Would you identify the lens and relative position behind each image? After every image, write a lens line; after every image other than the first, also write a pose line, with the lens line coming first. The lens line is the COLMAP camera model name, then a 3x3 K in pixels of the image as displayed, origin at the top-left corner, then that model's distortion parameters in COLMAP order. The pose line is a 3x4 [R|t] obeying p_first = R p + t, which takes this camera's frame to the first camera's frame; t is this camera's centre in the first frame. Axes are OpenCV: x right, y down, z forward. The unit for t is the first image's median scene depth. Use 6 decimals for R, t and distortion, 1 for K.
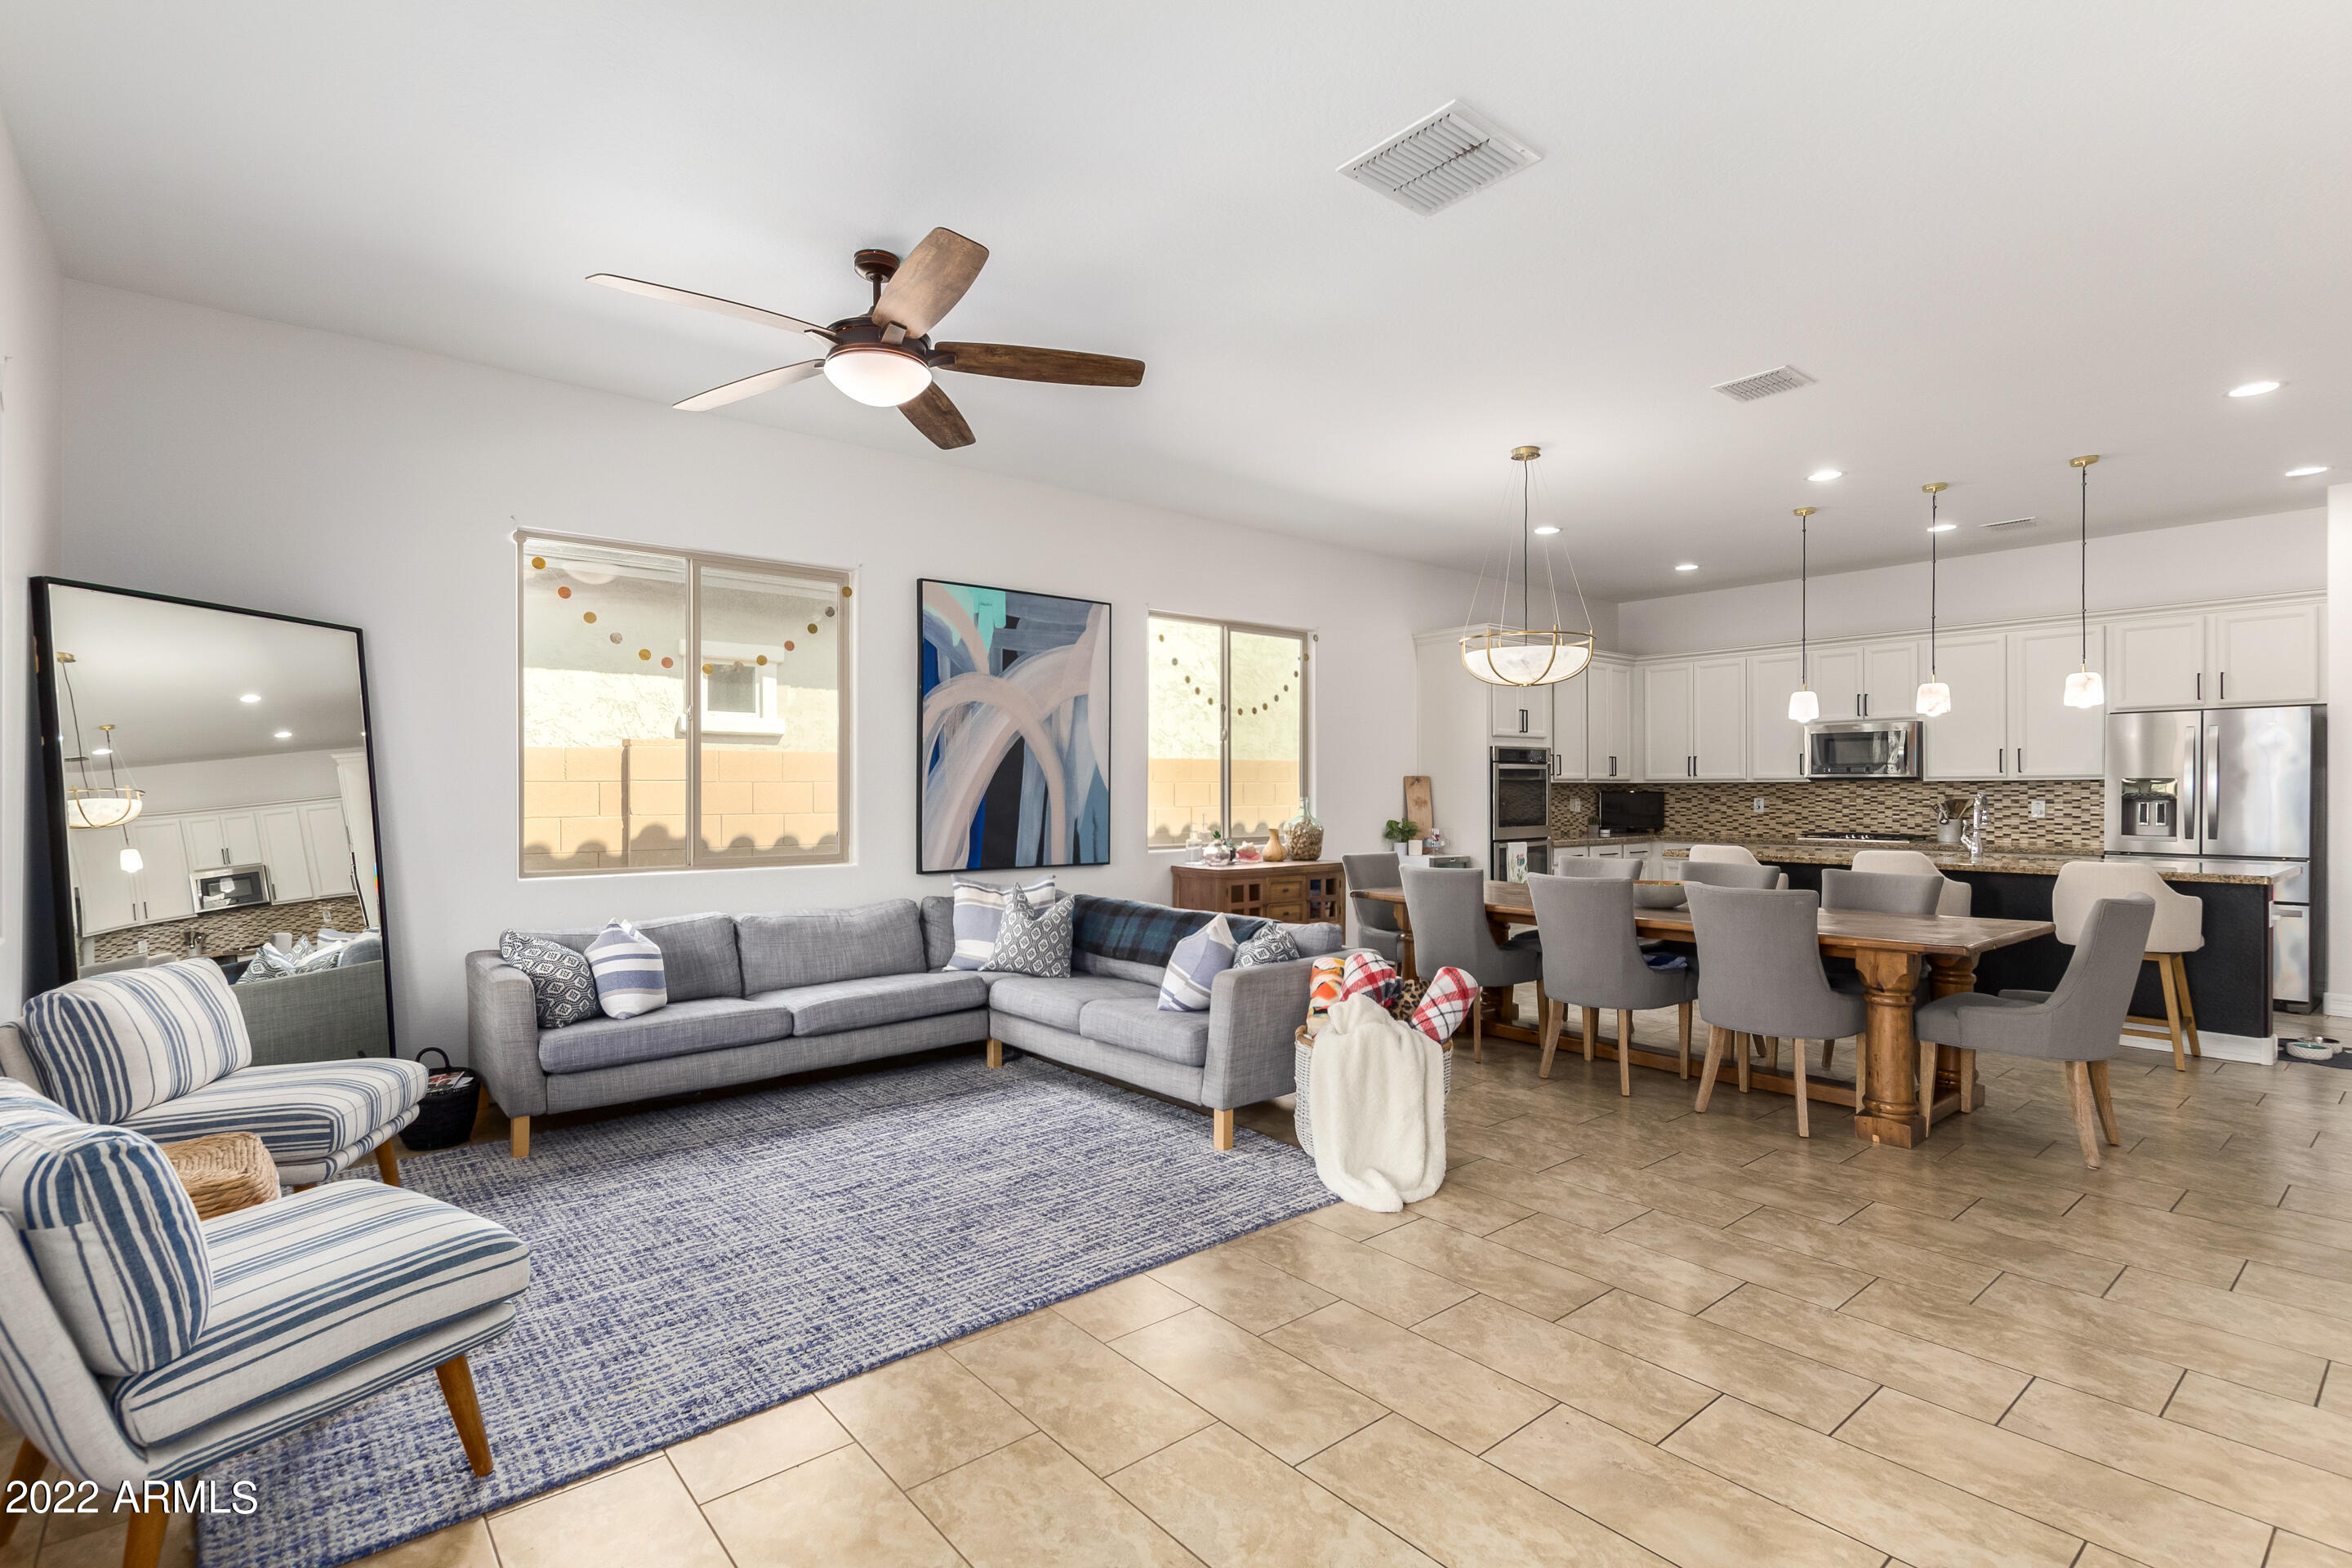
lens RADIAL K [[1093.1, 0, 1162.4], [0, 1093.1, 792.3], [0, 0, 1]] dist [0.002540, 0.000584]
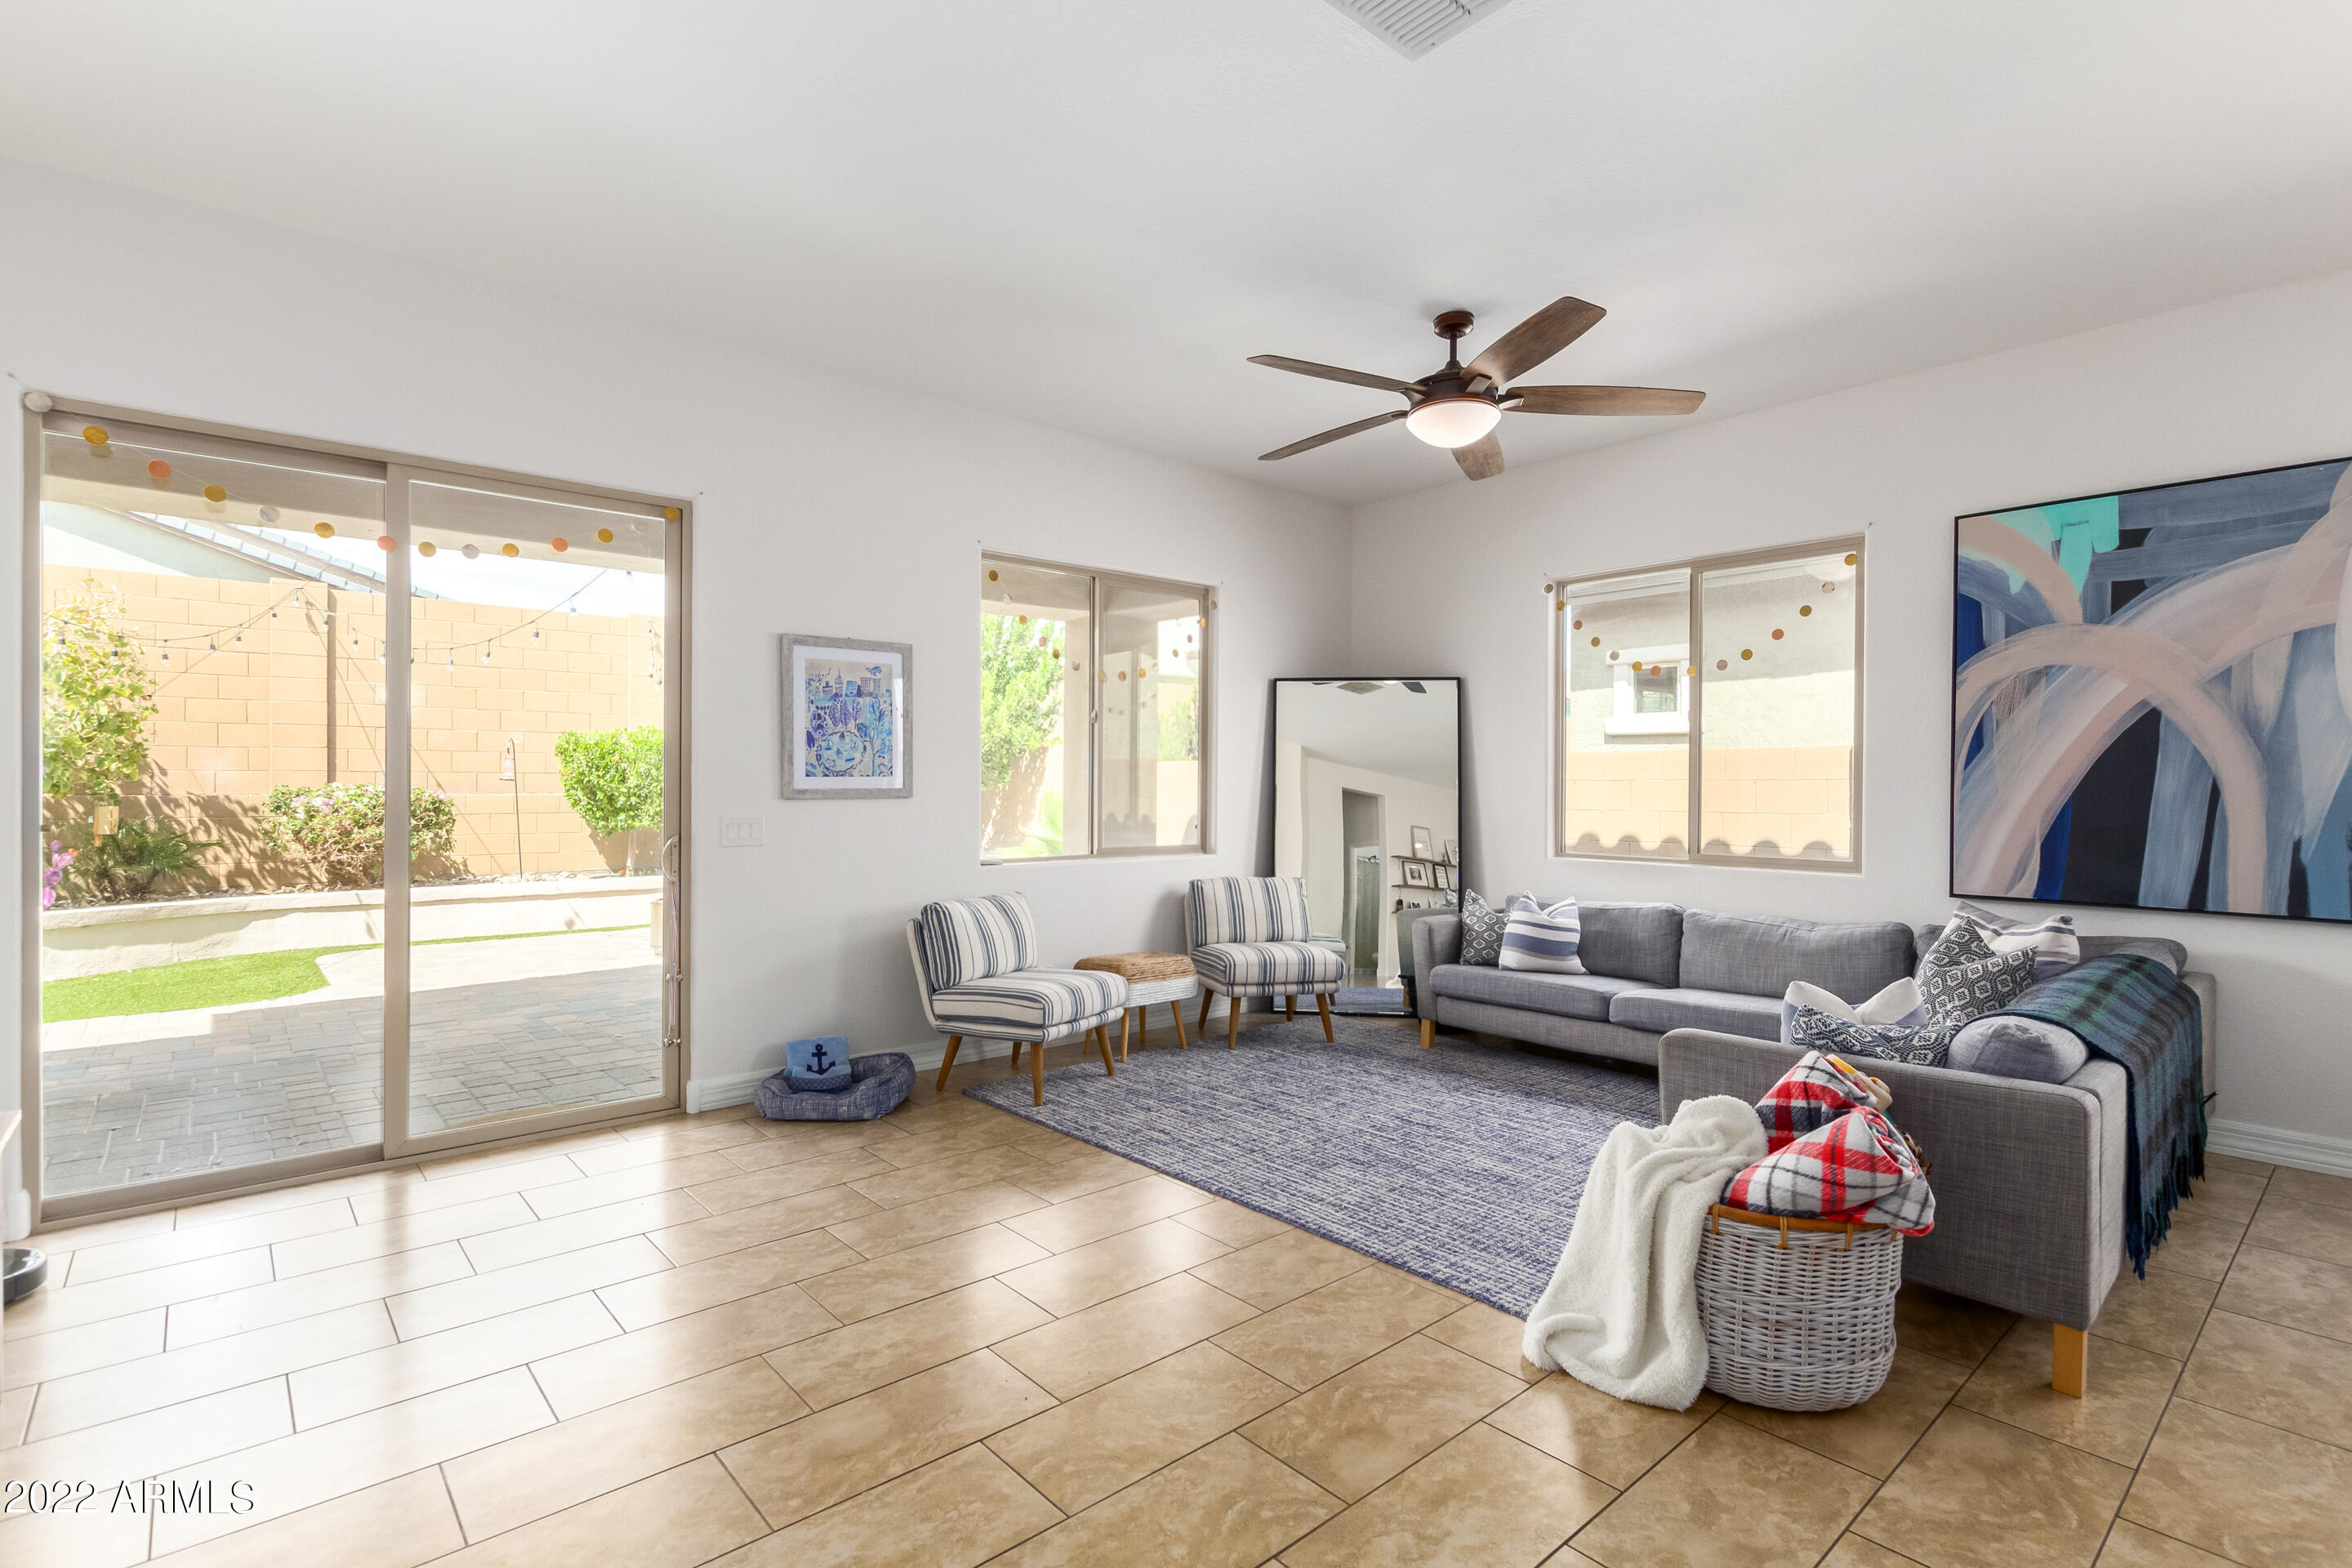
lens RADIAL K [[1093.1, 0, 1181.7], [0, 1093.1, 786.8], [0, 0, 1]] dist [0.002540, 0.000584]
pose [[0.042038, 0.002565, -0.999113, 0.598225], [-0.006472, 0.999976, 0.002295, -0.002085], [0.999095, 0.006370, 0.042054, 0.467687]]
